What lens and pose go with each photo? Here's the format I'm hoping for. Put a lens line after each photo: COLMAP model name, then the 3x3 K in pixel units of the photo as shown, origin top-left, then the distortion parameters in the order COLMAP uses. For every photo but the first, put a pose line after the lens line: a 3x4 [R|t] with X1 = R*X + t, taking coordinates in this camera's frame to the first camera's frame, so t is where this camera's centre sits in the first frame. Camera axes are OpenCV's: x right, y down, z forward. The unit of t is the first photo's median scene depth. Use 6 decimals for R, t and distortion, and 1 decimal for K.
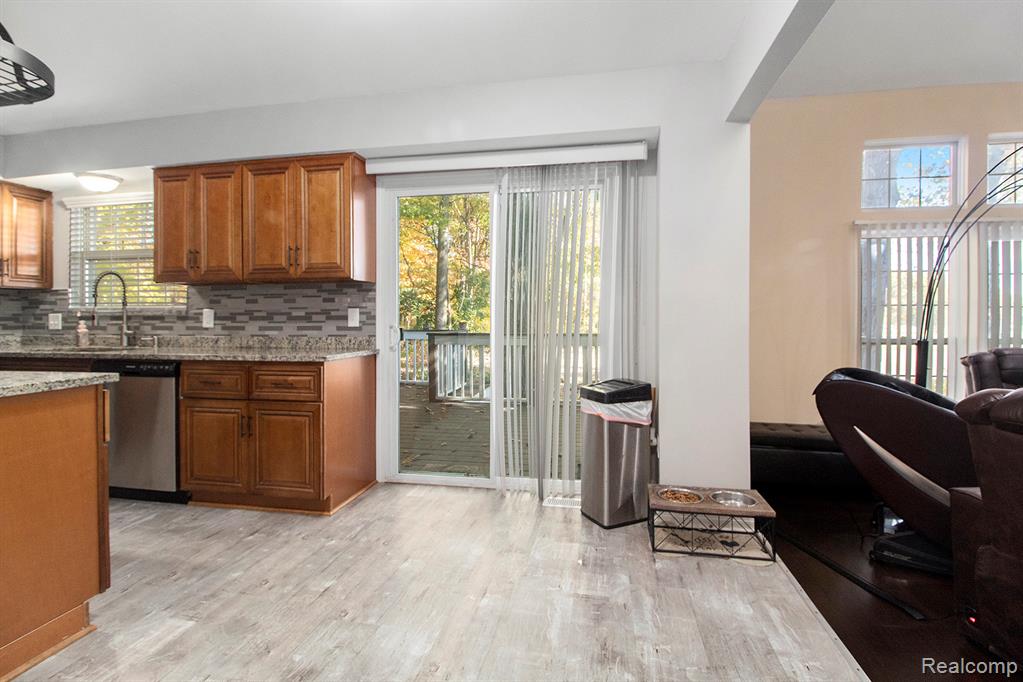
lens RADIAL K [[484.8, 0, 507.6], [0, 484.8, 320.6], [0, 0, 1]] dist [0.014613, -0.009360]
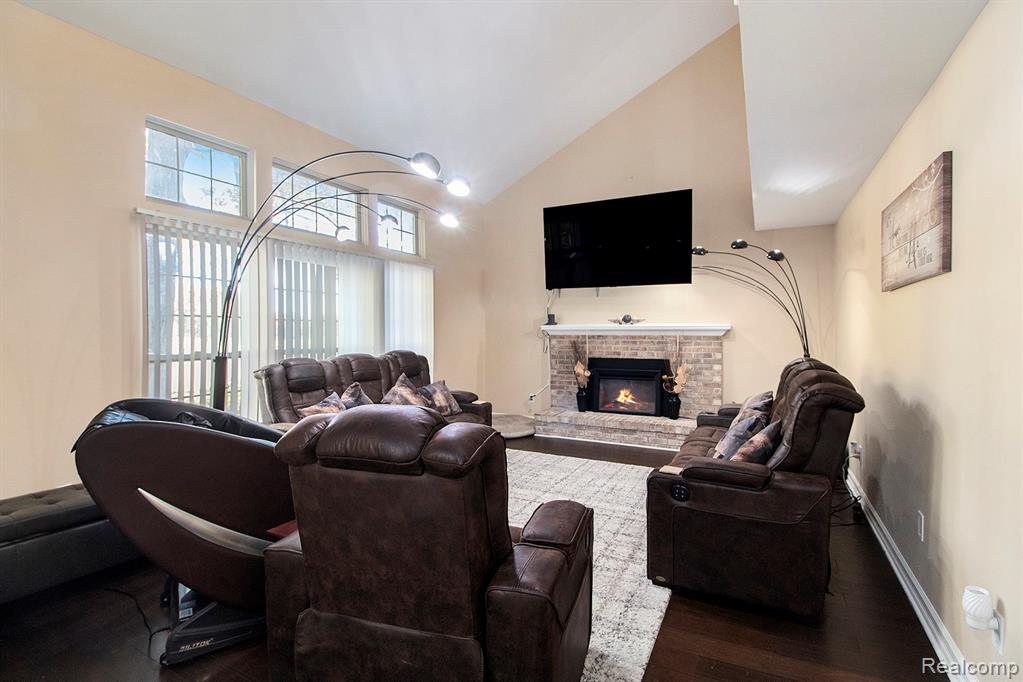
lens RADIAL K [[484.8, 0, 512.3], [0, 484.8, 333.7], [0, 0, 1]] dist [0.014613, -0.009360]
pose [[0.298121, -0.004829, 0.954516, 0.182104], [0.008515, 0.999961, 0.002400, 0.005288], [-0.954490, 0.007412, 0.298150, 0.244628]]
